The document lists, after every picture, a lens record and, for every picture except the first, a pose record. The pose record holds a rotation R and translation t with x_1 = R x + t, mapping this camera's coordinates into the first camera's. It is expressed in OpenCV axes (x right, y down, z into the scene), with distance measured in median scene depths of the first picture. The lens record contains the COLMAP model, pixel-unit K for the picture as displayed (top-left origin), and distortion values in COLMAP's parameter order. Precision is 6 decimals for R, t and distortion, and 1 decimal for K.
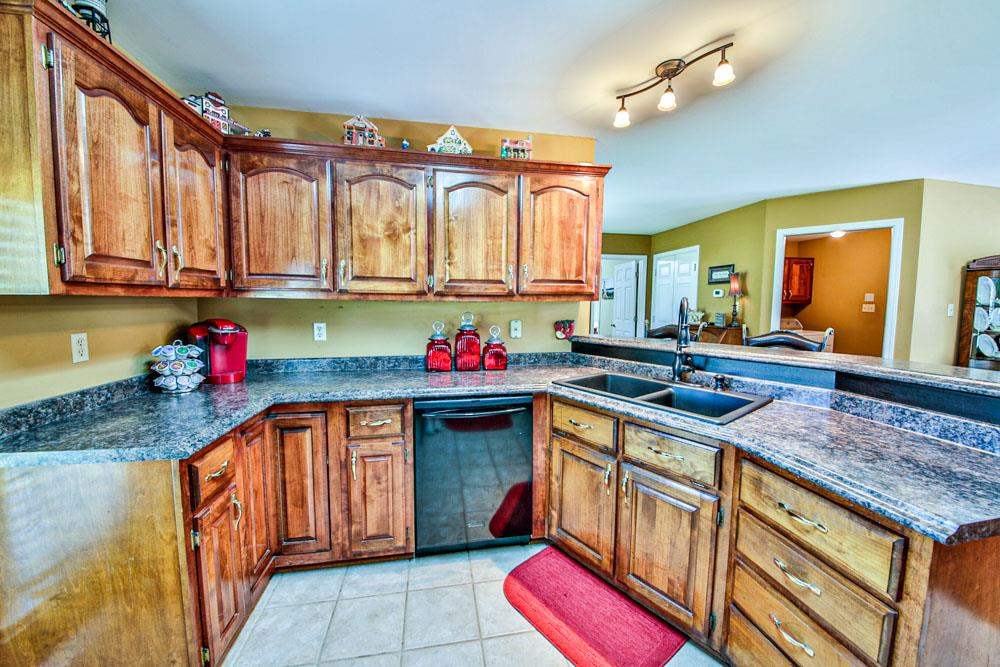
lens RADIAL K [[371.4, 0, 501.2], [0, 371.4, 331.6], [0, 0, 1]] dist [0.001906, -0.009799]
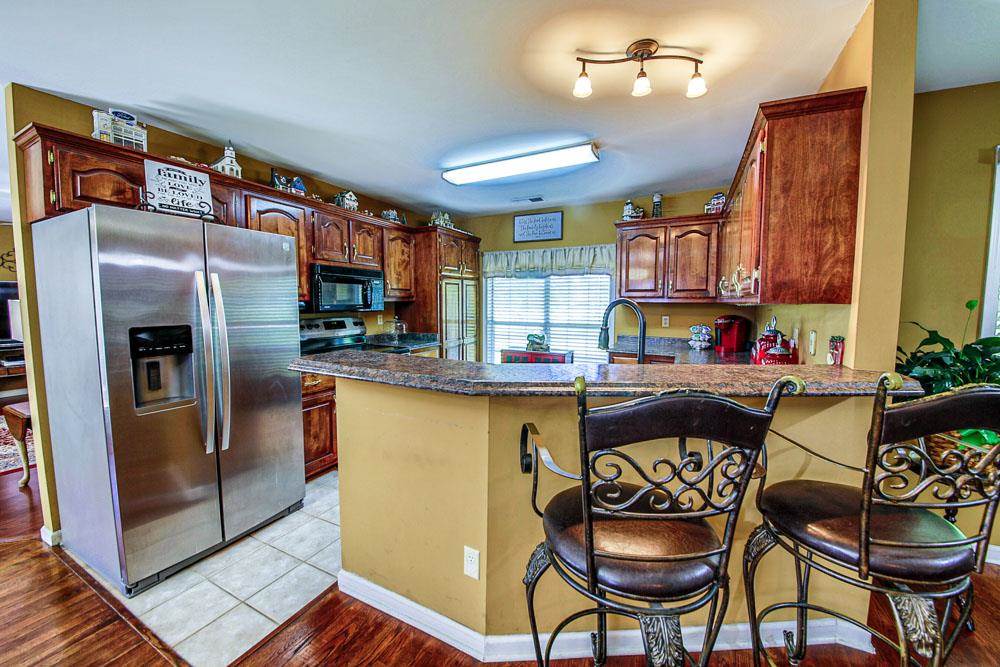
lens RADIAL K [[371.4, 0, 501.2], [0, 371.4, 331.6], [0, 0, 1]] dist [0.001906, -0.009799]
pose [[-0.605507, 0.052728, -0.794091, 1.251677], [-0.073776, 0.989787, 0.121978, -0.089741], [0.792413, 0.132443, -0.595433, 1.184342]]
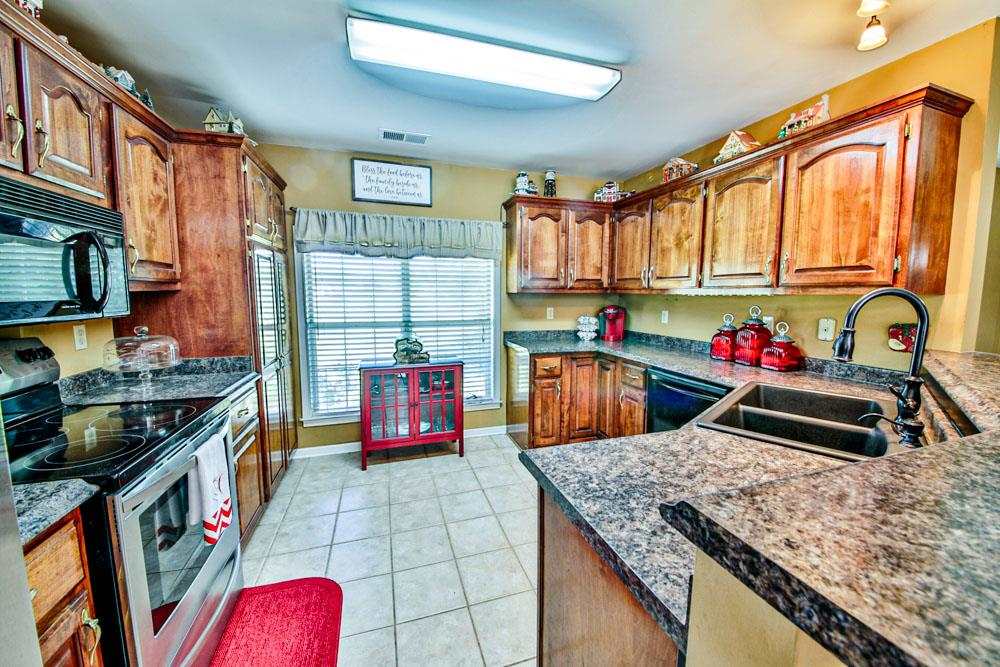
lens RADIAL K [[371.4, 0, 501.2], [0, 371.4, 331.6], [0, 0, 1]] dist [0.001906, -0.009799]
pose [[0.121126, 0.094319, -0.988146, 0.940837], [-0.082762, 0.992969, 0.084635, -0.014081], [0.989181, 0.071529, 0.128080, 0.246176]]
